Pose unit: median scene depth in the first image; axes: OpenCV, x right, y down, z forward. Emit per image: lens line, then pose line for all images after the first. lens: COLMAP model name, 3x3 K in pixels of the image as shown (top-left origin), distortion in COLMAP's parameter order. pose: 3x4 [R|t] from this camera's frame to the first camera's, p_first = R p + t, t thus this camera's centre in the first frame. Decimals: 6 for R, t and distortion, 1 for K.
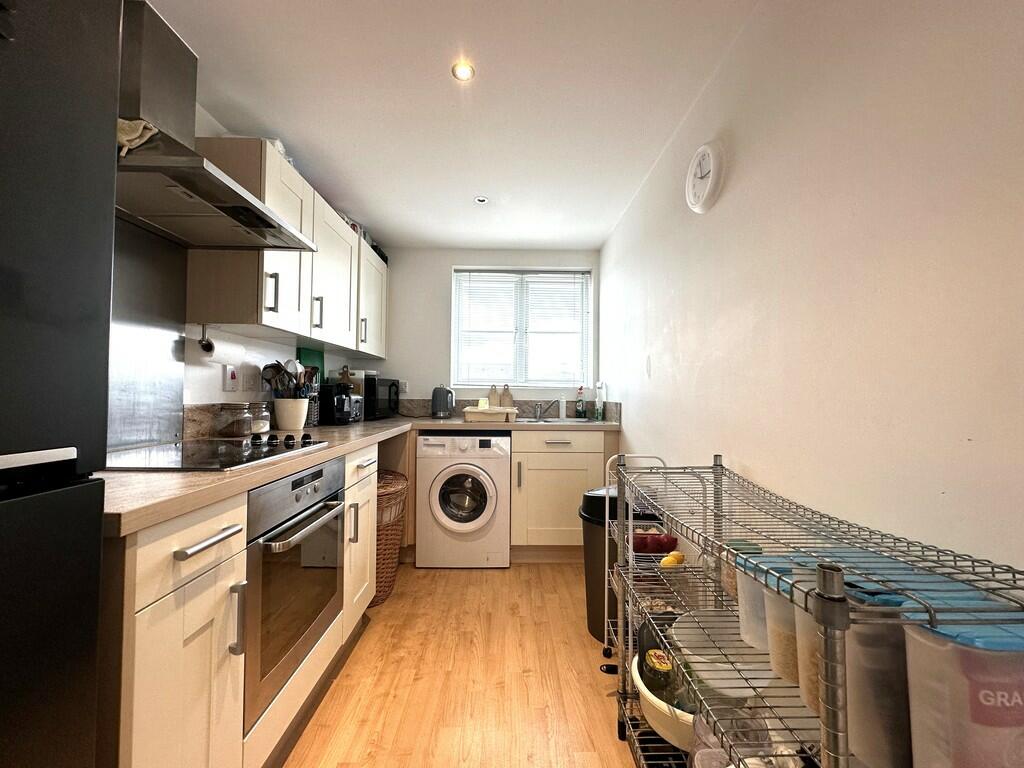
lens RADIAL K [[412.8, 0, 513.7], [0, 412.8, 386.8], [0, 0, 1]] dist [-0.000740, 0.000017]
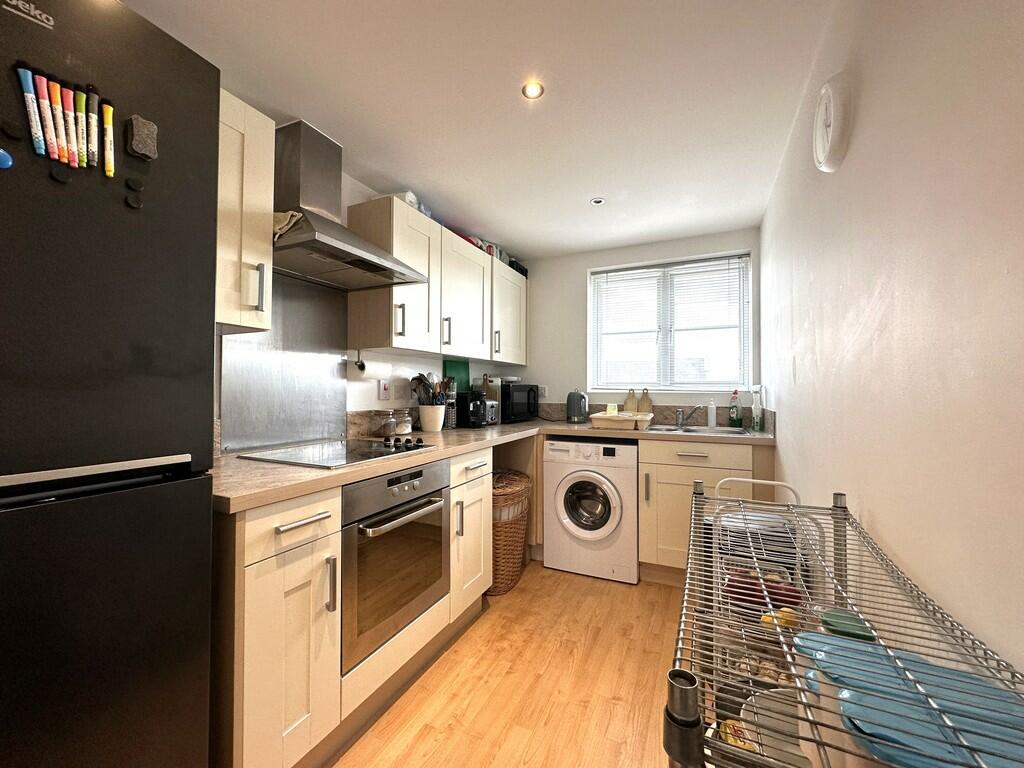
lens RADIAL K [[412.8, 0, 511.3], [0, 412.8, 386.5], [0, 0, 1]] dist [-0.000740, 0.000017]
pose [[0.896946, -0.008768, -0.442052, 0.216446], [0.011666, 0.999925, 0.003838, -0.030194], [0.441985, -0.008599, 0.896981, 0.045501]]
